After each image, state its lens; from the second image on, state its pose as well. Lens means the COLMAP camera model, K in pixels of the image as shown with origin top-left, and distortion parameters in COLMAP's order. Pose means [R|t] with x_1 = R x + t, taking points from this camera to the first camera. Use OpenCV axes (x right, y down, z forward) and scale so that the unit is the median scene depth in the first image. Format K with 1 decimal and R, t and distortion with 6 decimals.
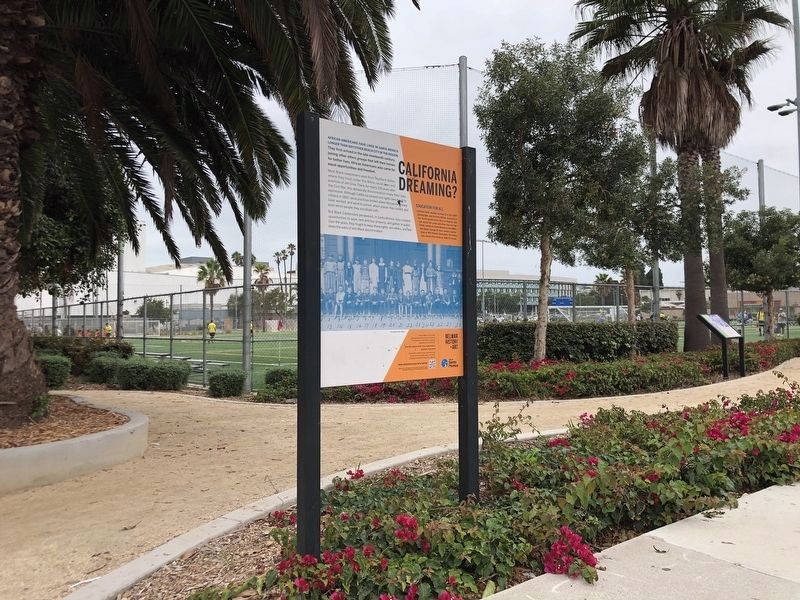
lens RADIAL K [[648.0, 0, 400.3], [0, 648.0, 298.8], [0, 0, 1]] dist [0.007758, -0.004001]
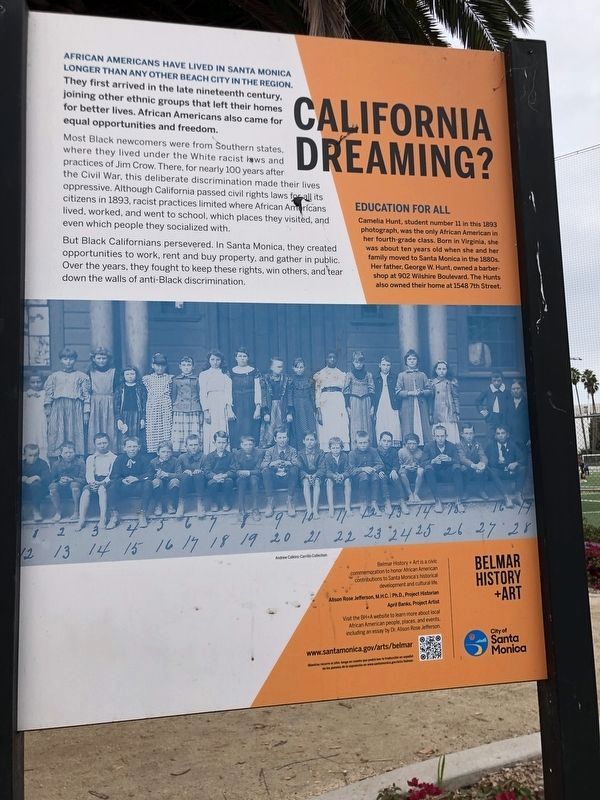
lens RADIAL K [[648.0, 0, 300.5], [0, 648.0, 397.5], [0, 0, 1]] dist [0.007758, -0.004001]
pose [[0.878235, -0.079770, -0.471529, 0.167628], [0.044072, 0.995295, -0.086292, -0.004808], [0.476194, 0.055004, 0.877619, 0.683928]]
